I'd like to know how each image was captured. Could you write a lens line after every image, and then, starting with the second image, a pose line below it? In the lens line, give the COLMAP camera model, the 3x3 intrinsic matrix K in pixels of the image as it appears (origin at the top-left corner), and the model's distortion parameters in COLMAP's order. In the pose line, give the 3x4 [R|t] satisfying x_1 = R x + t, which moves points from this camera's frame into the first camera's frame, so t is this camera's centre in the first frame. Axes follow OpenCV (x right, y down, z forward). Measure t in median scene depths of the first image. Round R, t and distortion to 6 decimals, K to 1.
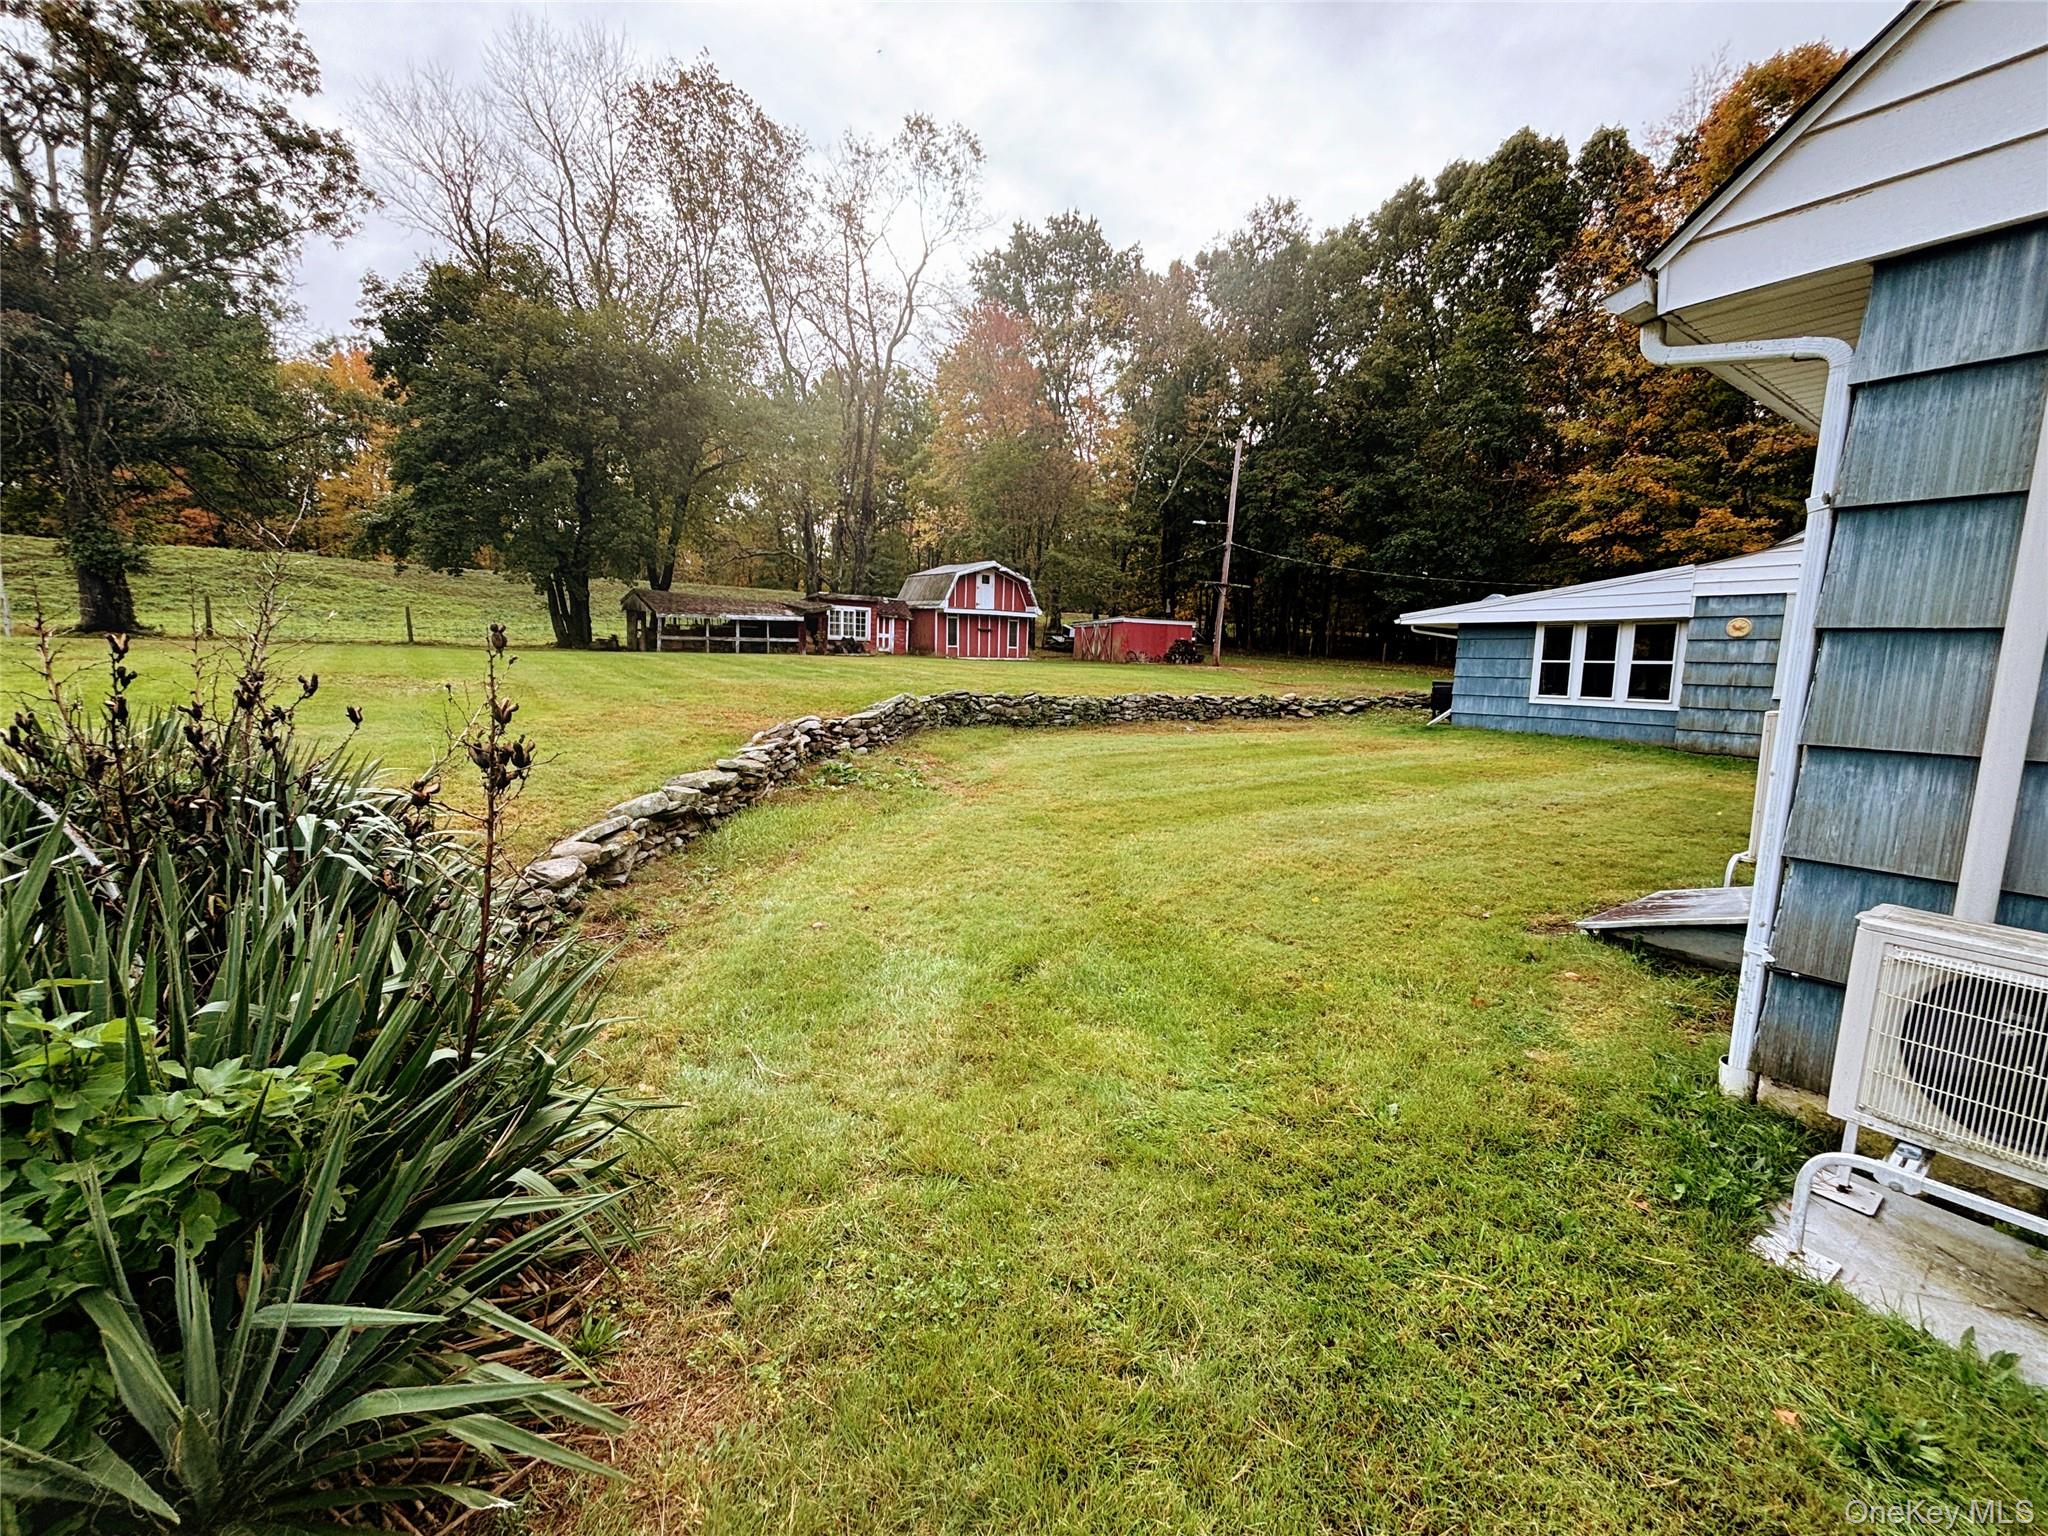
lens RADIAL K [[830.1, 0, 1038.8], [0, 830.1, 774.5], [0, 0, 1]] dist [0.000043, -0.000114]
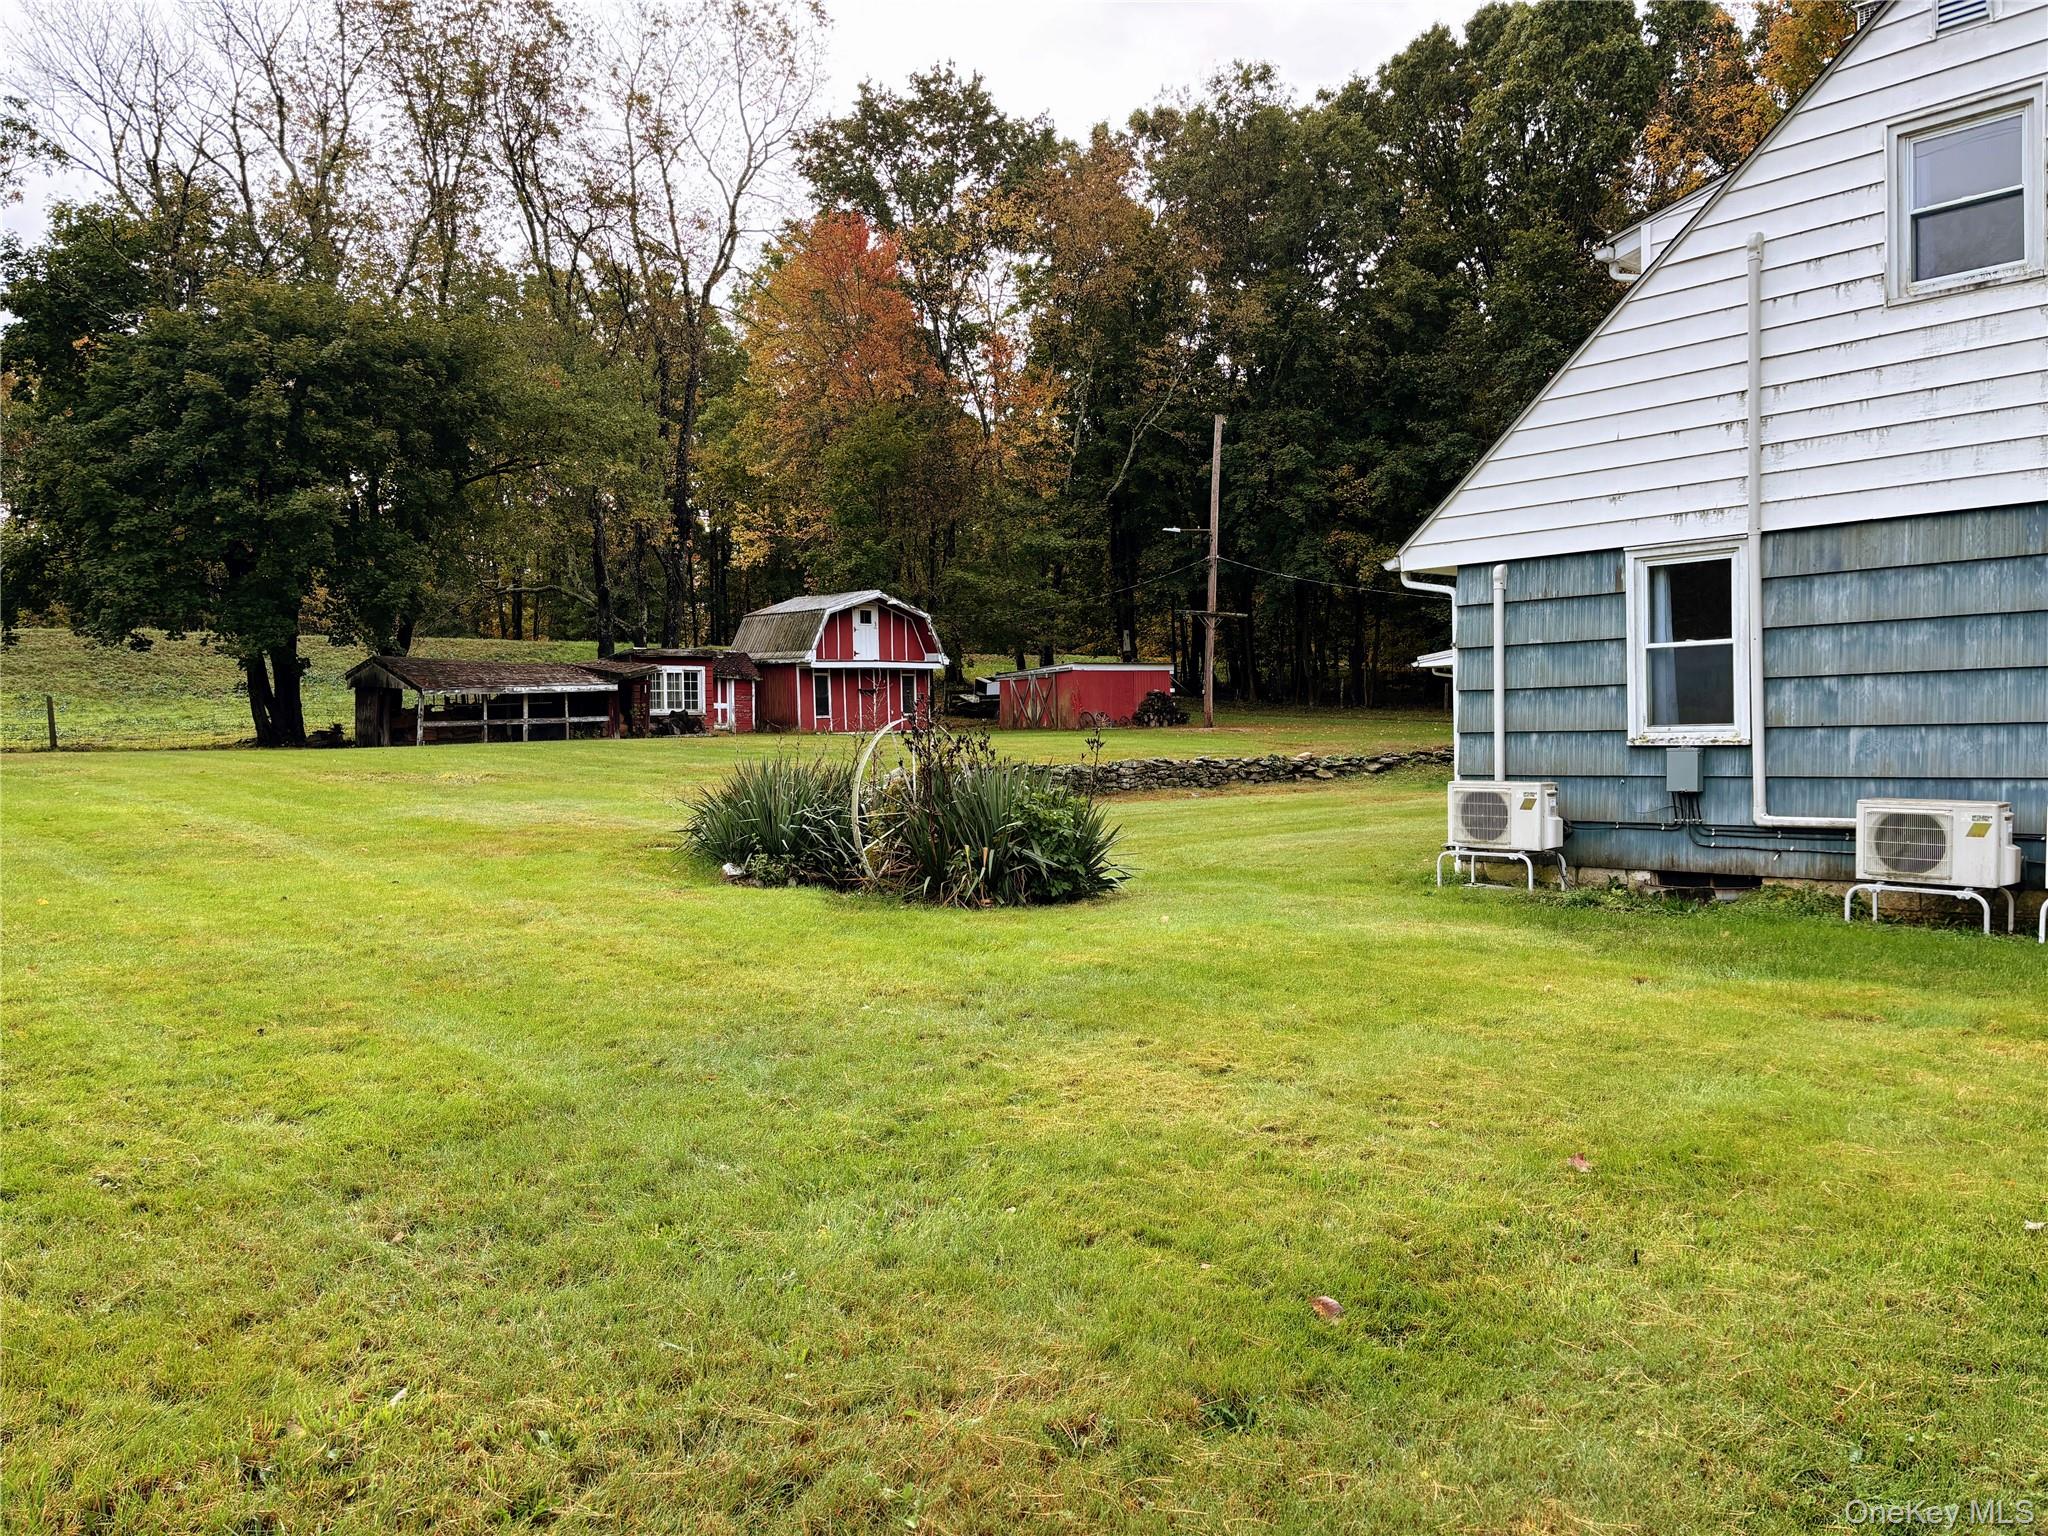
lens RADIAL K [[1587.9, 0, 1024.0], [0, 1587.9, 768.0], [0, 0, 1]] dist [0.075083, 0.002670]
pose [[0.993539, -0.050885, 0.101449, -0.073727], [0.062081, 0.991941, -0.110452, 0.039786], [-0.095011, 0.116037, 0.988690, -0.288000]]
